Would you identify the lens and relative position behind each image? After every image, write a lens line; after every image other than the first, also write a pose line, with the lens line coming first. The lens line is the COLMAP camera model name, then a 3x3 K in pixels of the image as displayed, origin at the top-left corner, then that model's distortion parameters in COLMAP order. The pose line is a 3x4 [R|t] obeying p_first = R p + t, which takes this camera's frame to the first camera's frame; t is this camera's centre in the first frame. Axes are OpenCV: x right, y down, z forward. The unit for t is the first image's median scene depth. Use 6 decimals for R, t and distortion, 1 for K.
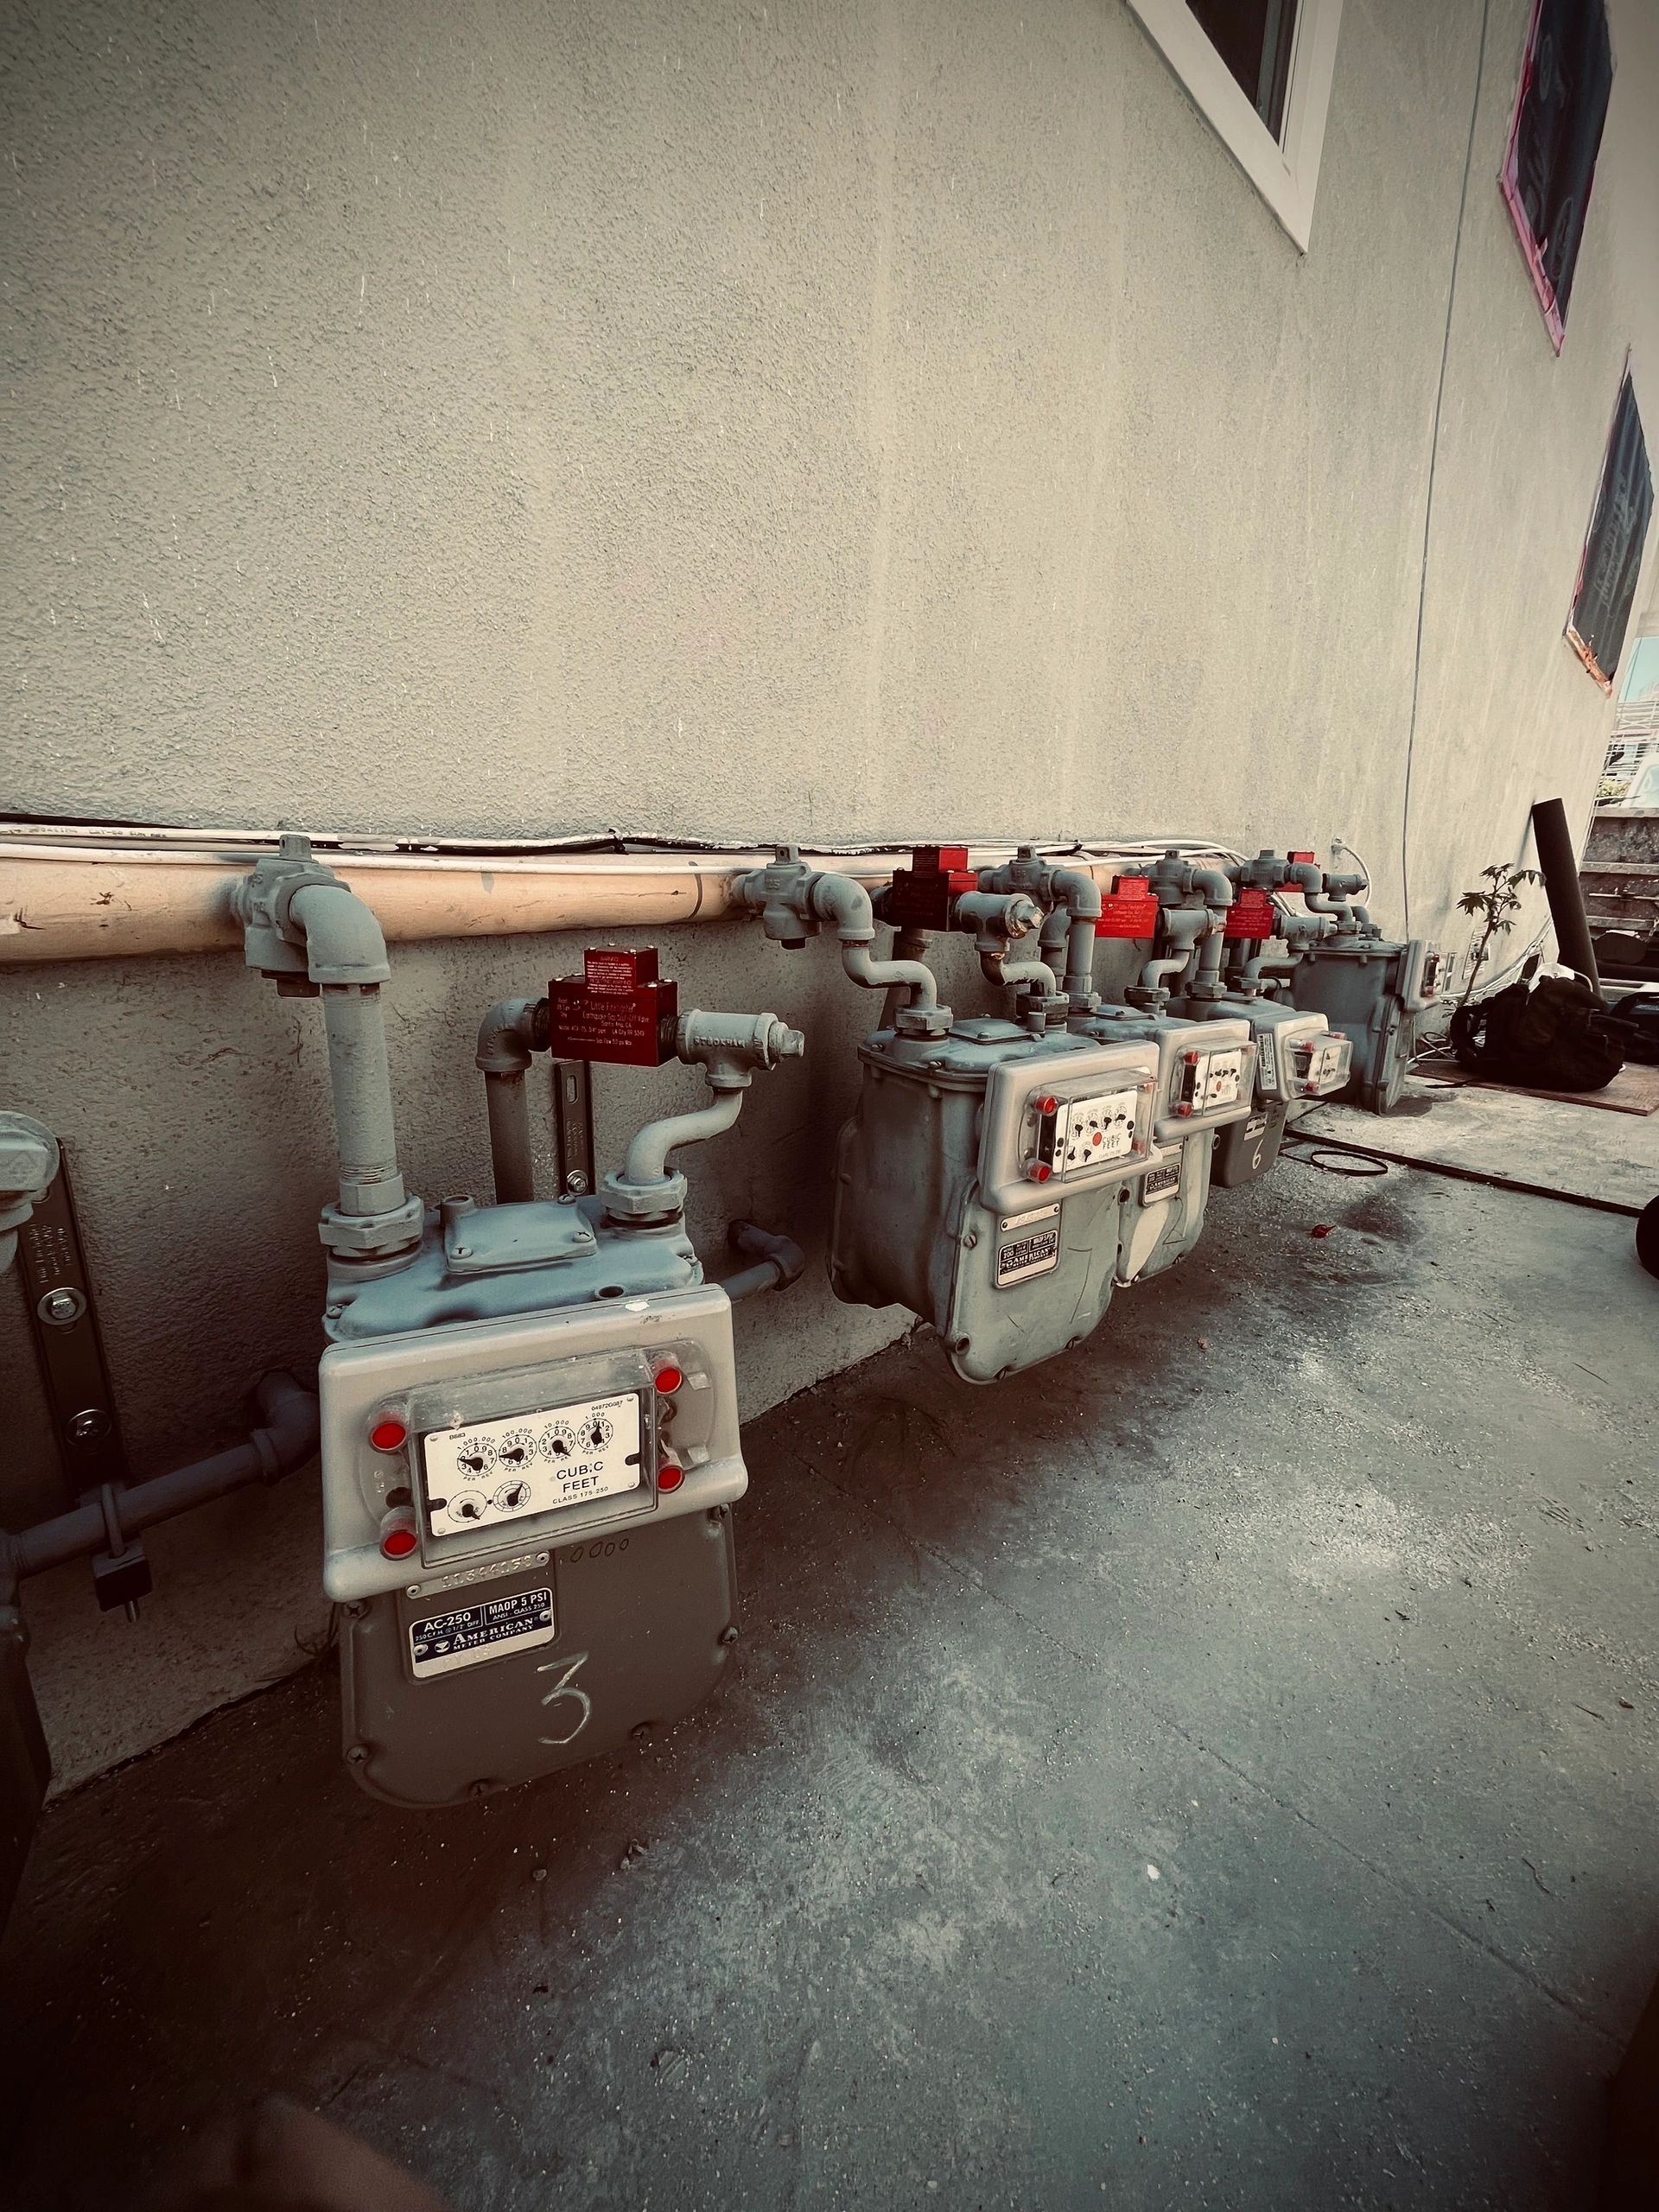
lens RADIAL K [[889.4, 0, 829.5], [0, 889.4, 1106.0], [0, 0, 1]] dist [0.000422, -0.000084]
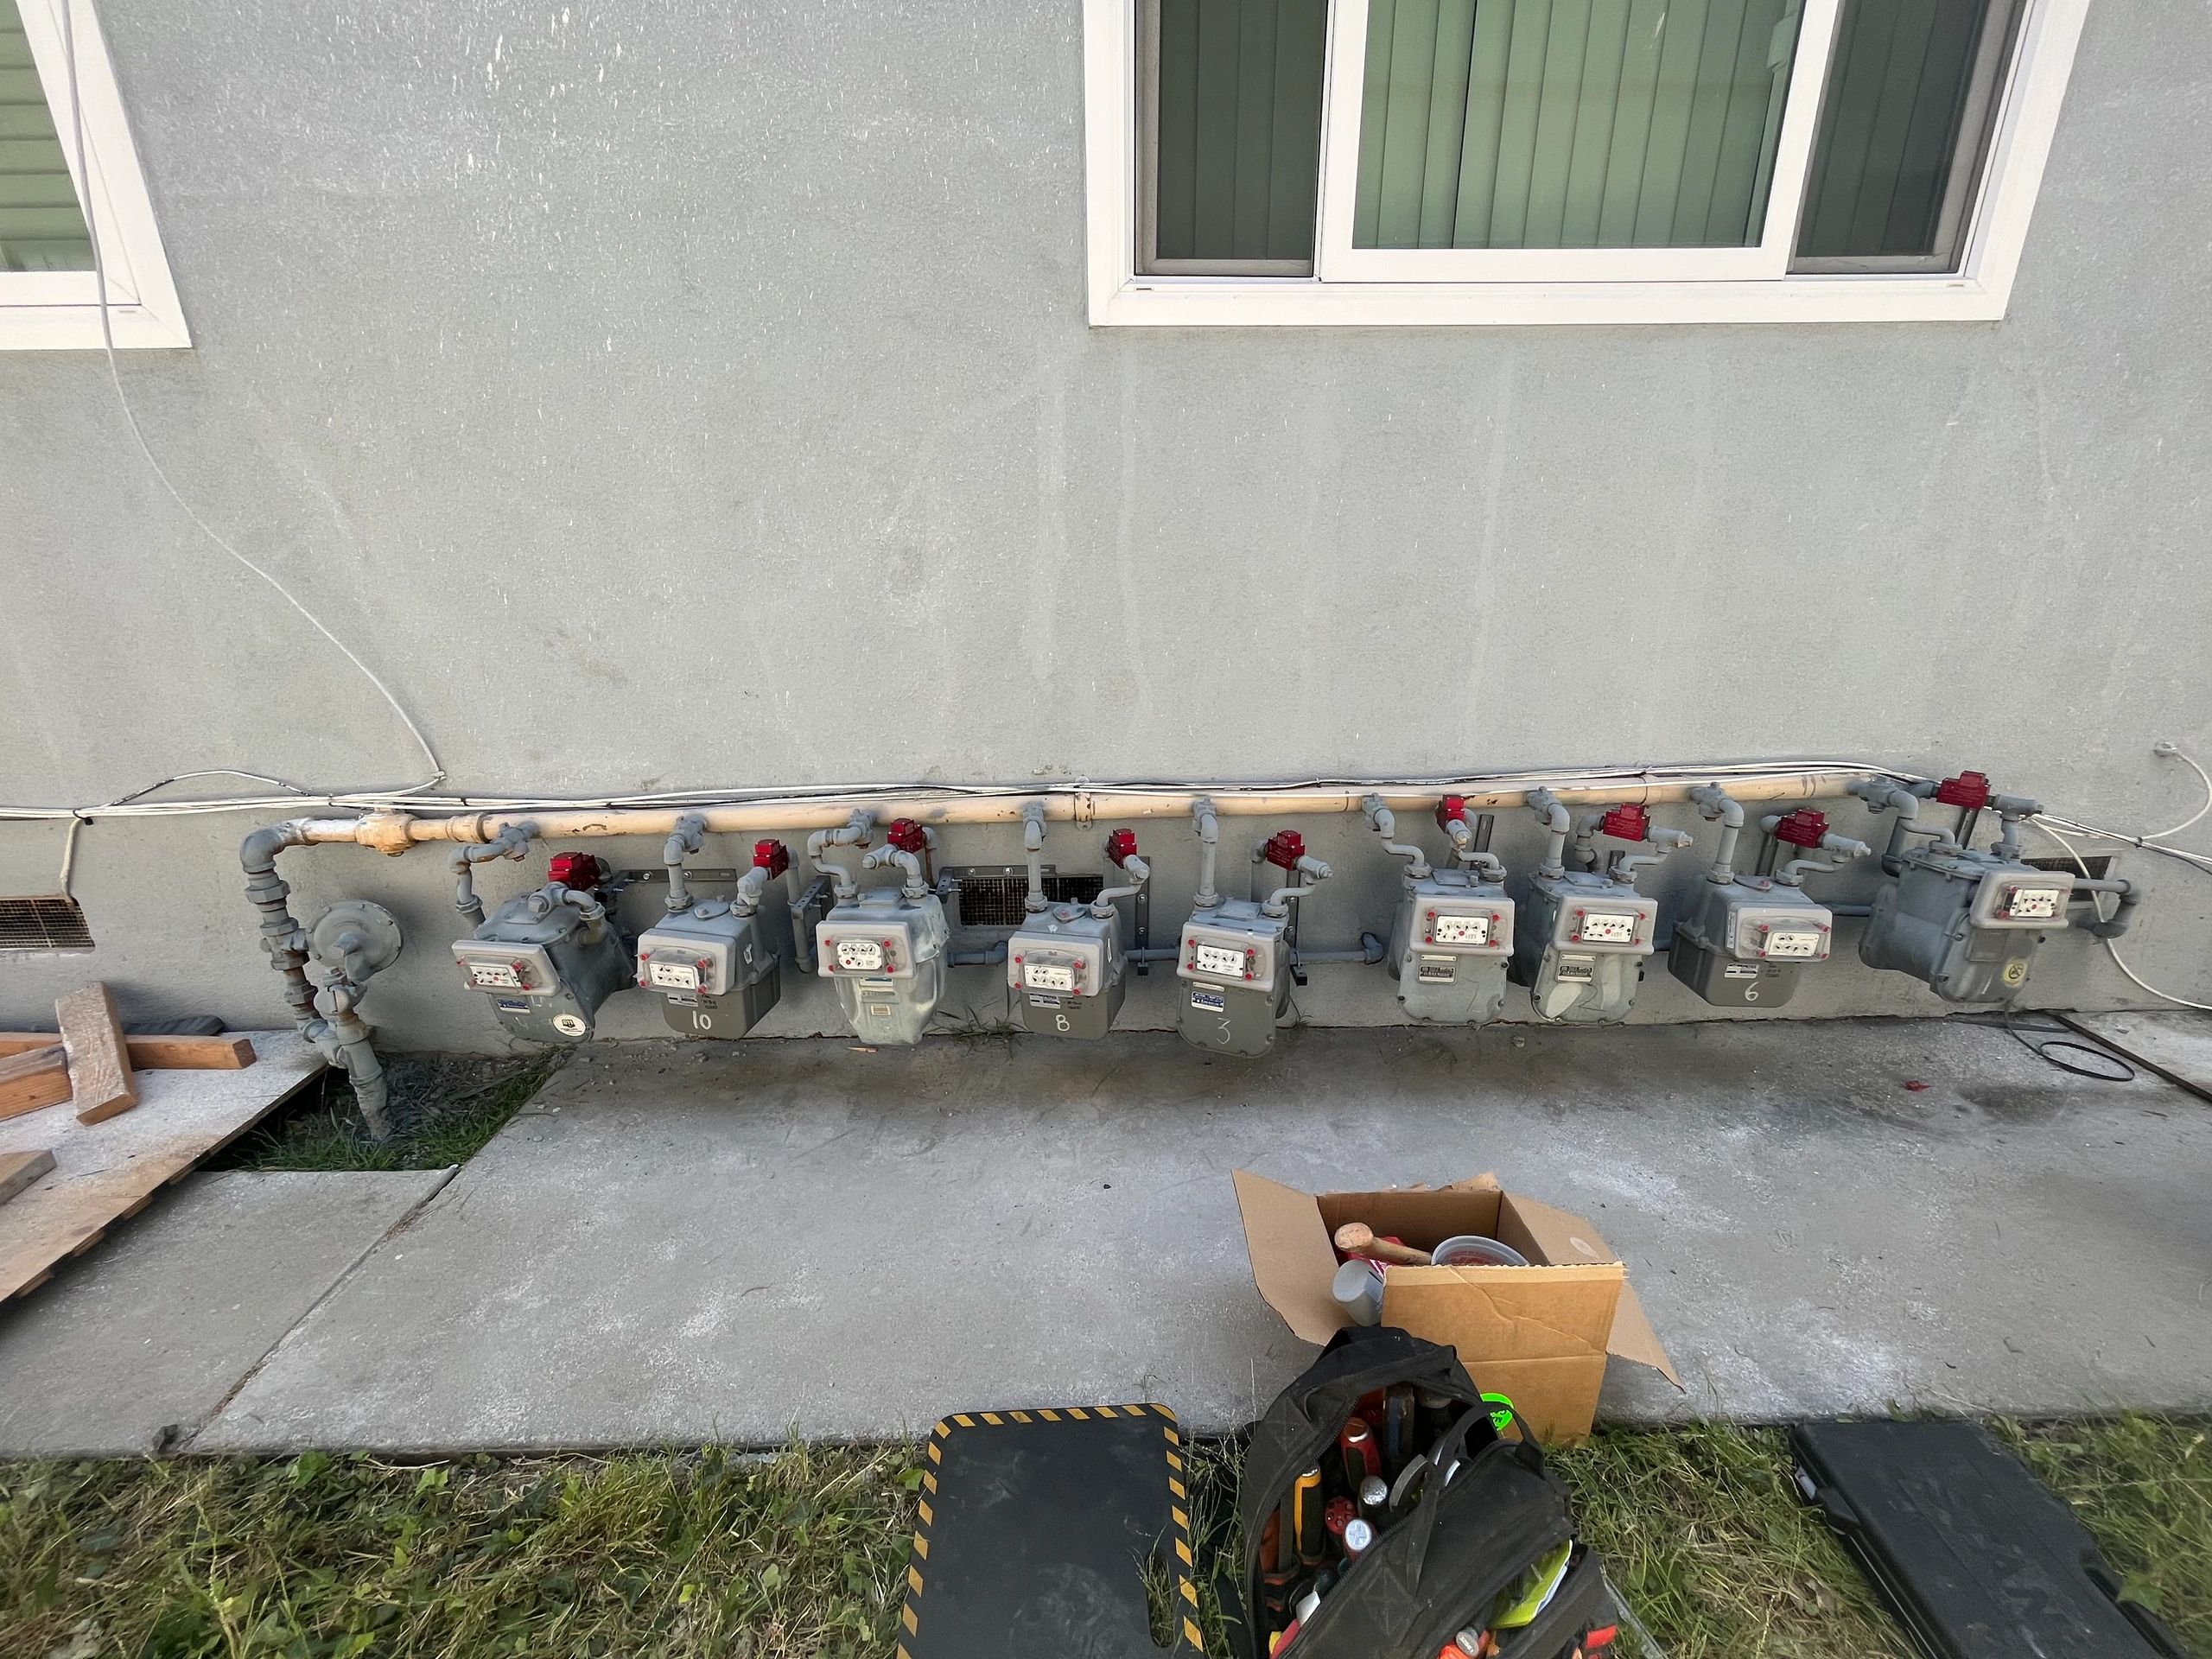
lens RADIAL K [[889.4, 0, 1106.0], [0, 889.4, 829.5], [0, 0, 1]] dist [0.000422, -0.000084]
pose [[0.716129, 0.189456, -0.671763, 1.504512], [-0.164115, 0.981178, 0.101766, -0.421484], [0.678399, 0.037368, 0.733743, -1.882817]]
